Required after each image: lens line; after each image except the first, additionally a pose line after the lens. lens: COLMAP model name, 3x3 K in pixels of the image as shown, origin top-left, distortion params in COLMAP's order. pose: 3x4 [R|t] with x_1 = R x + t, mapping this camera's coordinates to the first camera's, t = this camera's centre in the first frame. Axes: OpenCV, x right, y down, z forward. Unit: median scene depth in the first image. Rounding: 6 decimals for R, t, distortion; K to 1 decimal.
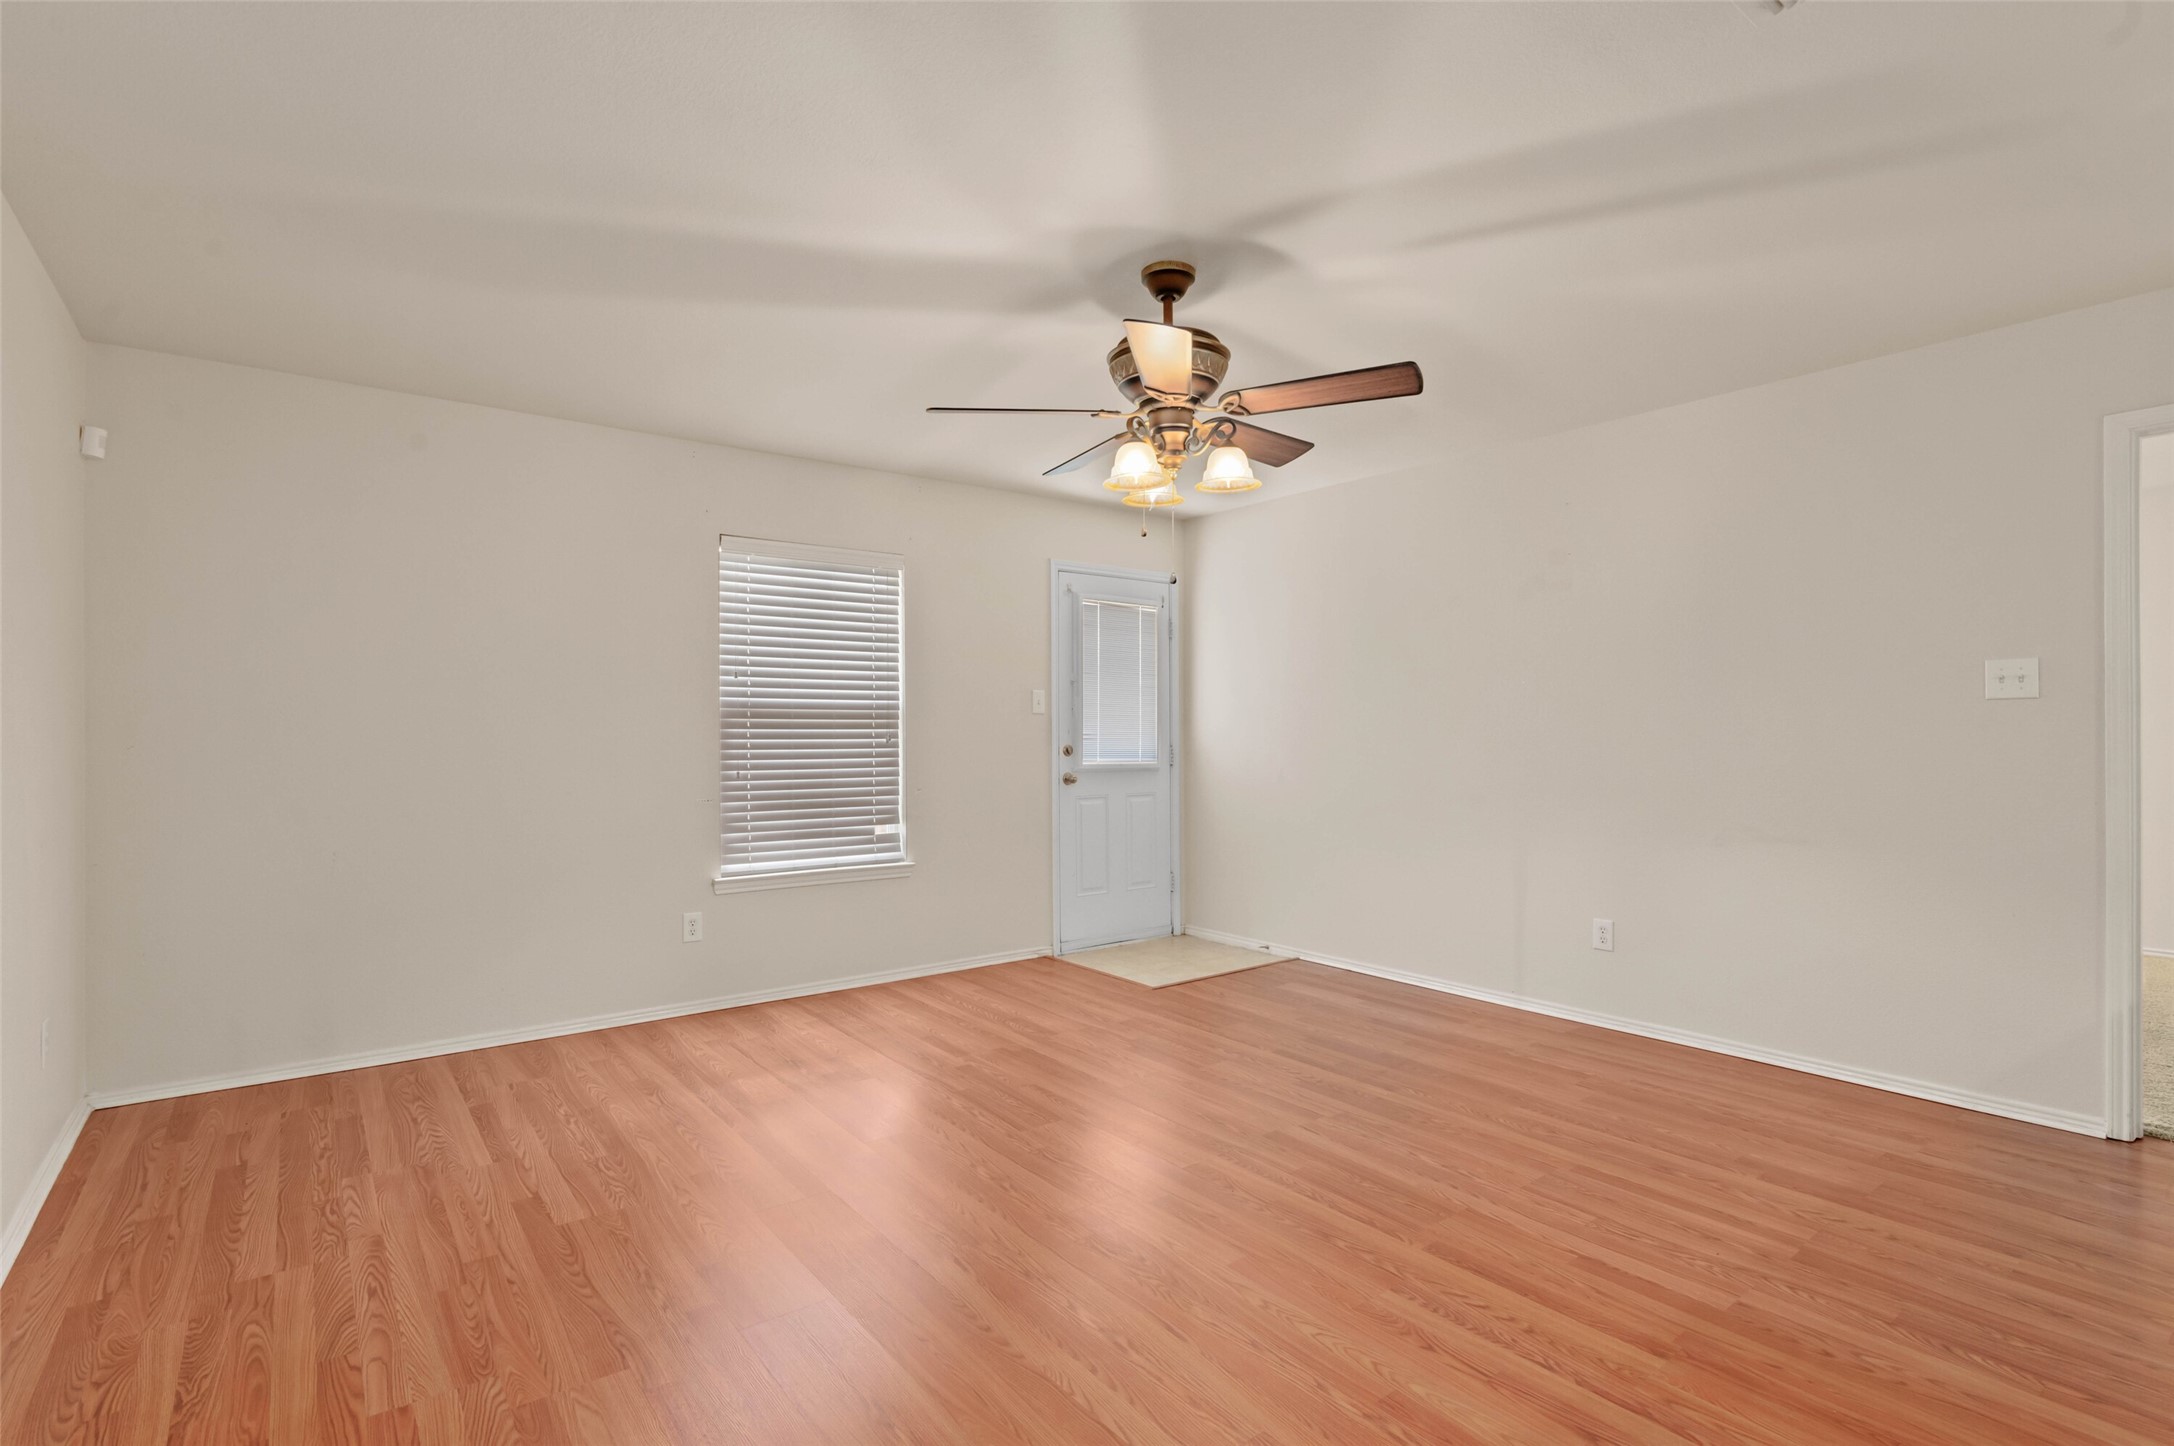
lens RADIAL K [[1035.3, 0, 1091.1], [0, 1035.3, 729.1], [0, 0, 1]] dist [-0.005295, -0.000769]
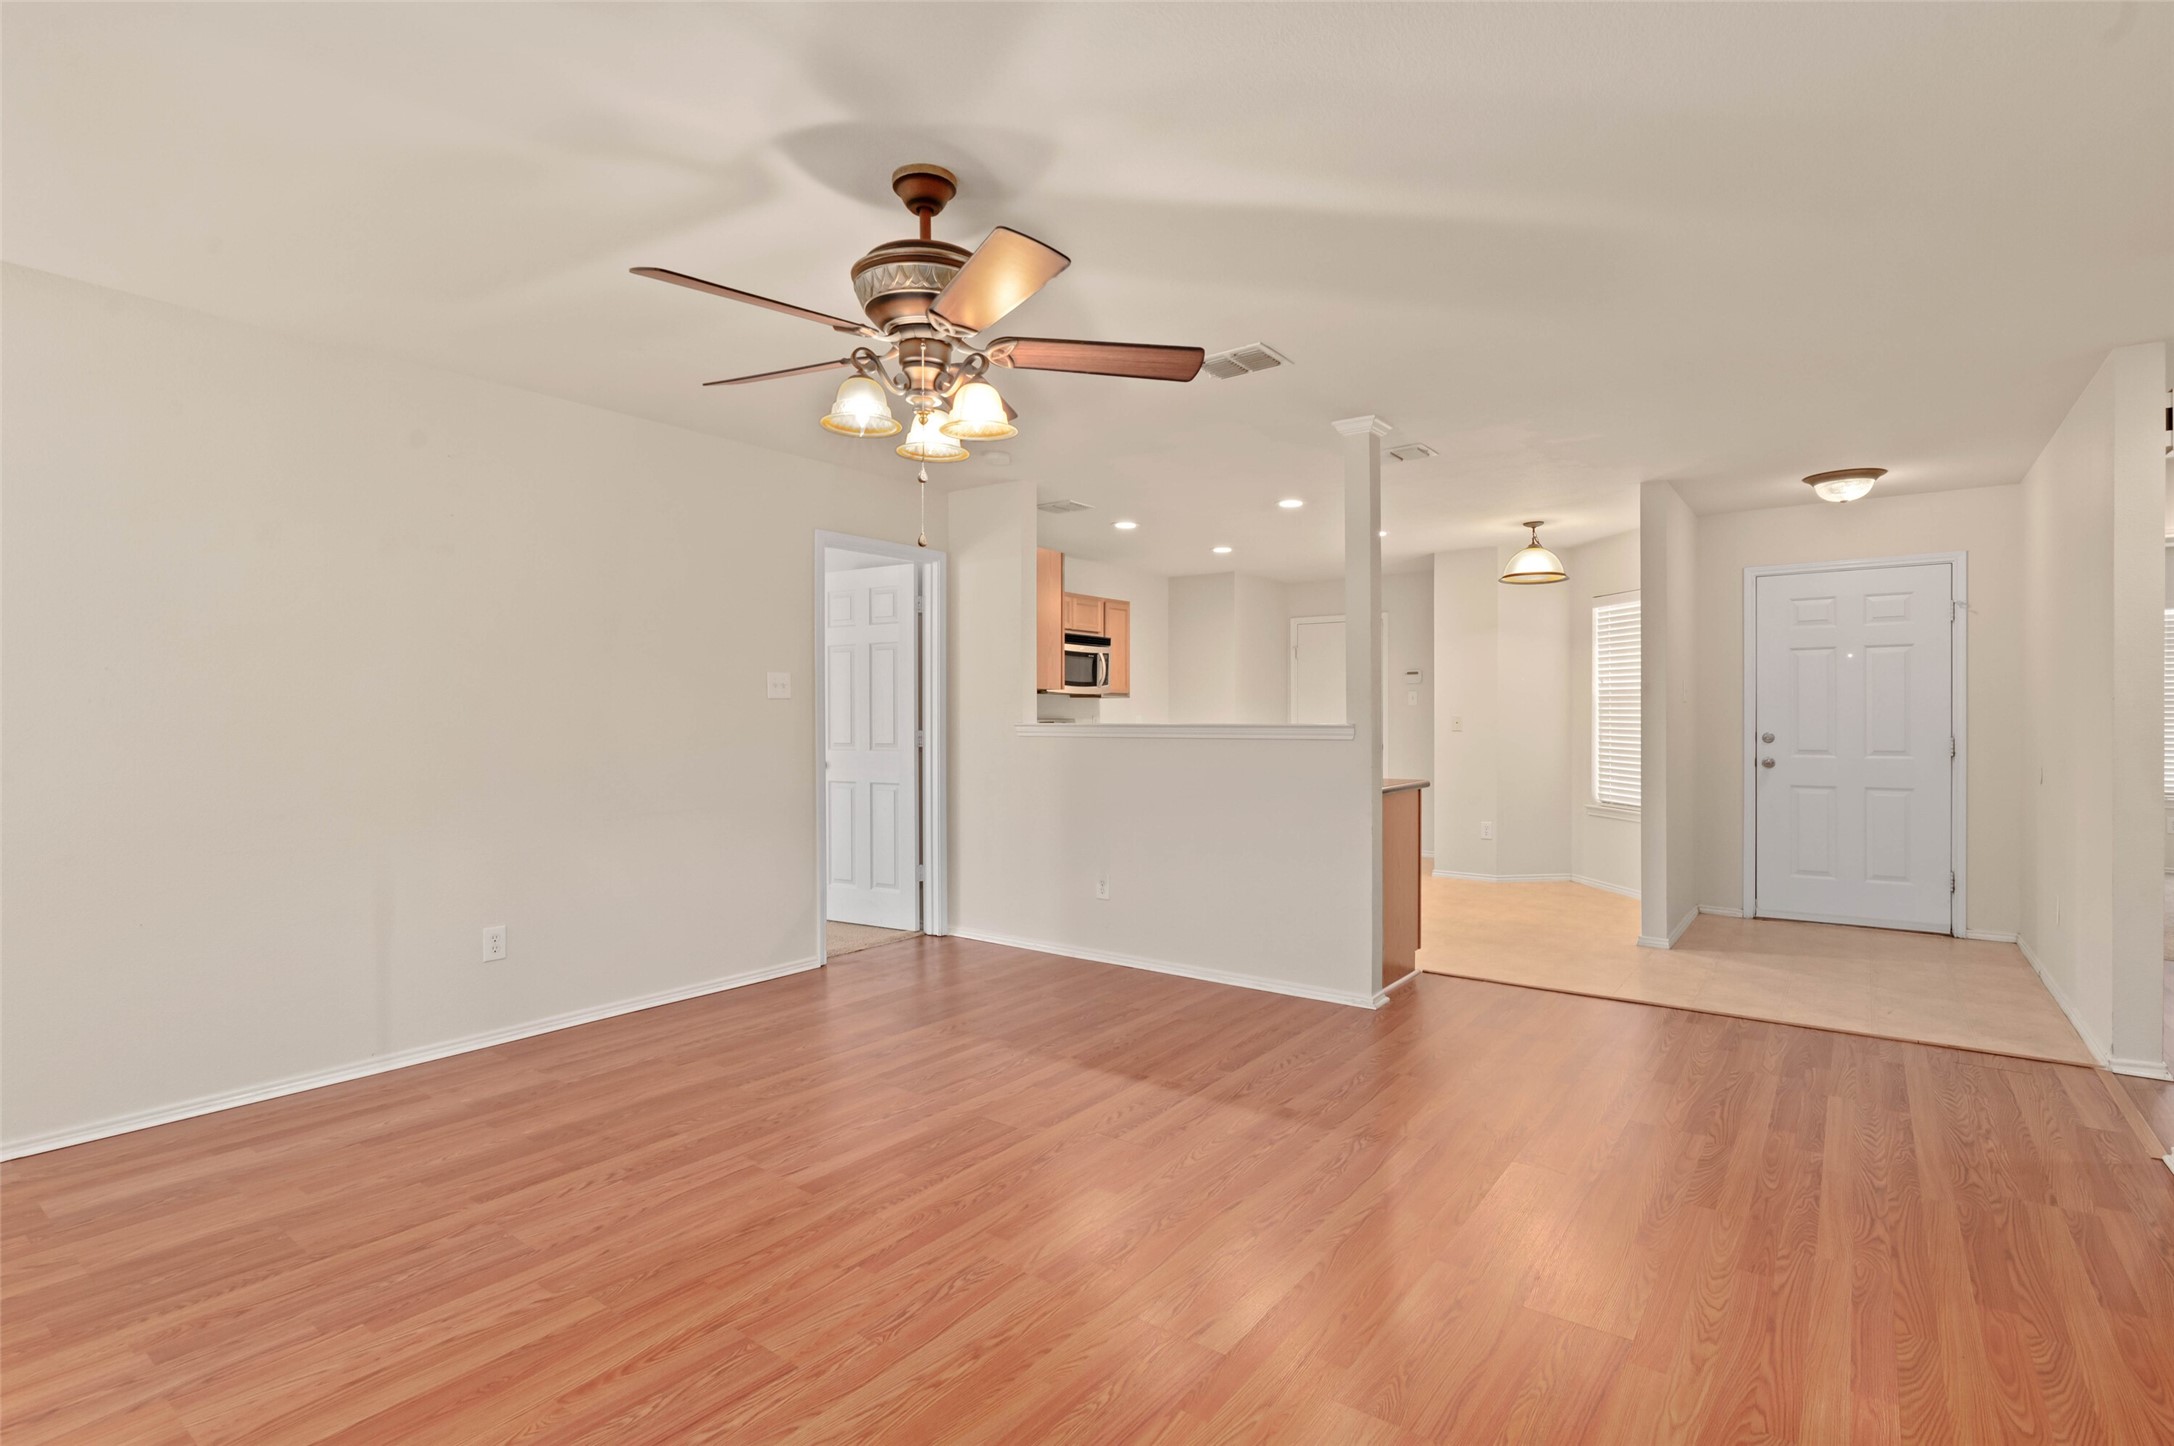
lens RADIAL K [[1038.9, 0, 1091.0], [0, 1038.9, 721.8], [0, 0, 1]] dist [-0.004878, -0.000440]
pose [[-0.272583, -0.001365, 0.962131, -0.526238], [-0.001523, 0.999998, 0.000988, 0.001334], [-0.962131, -0.001196, -0.272585, 0.739830]]
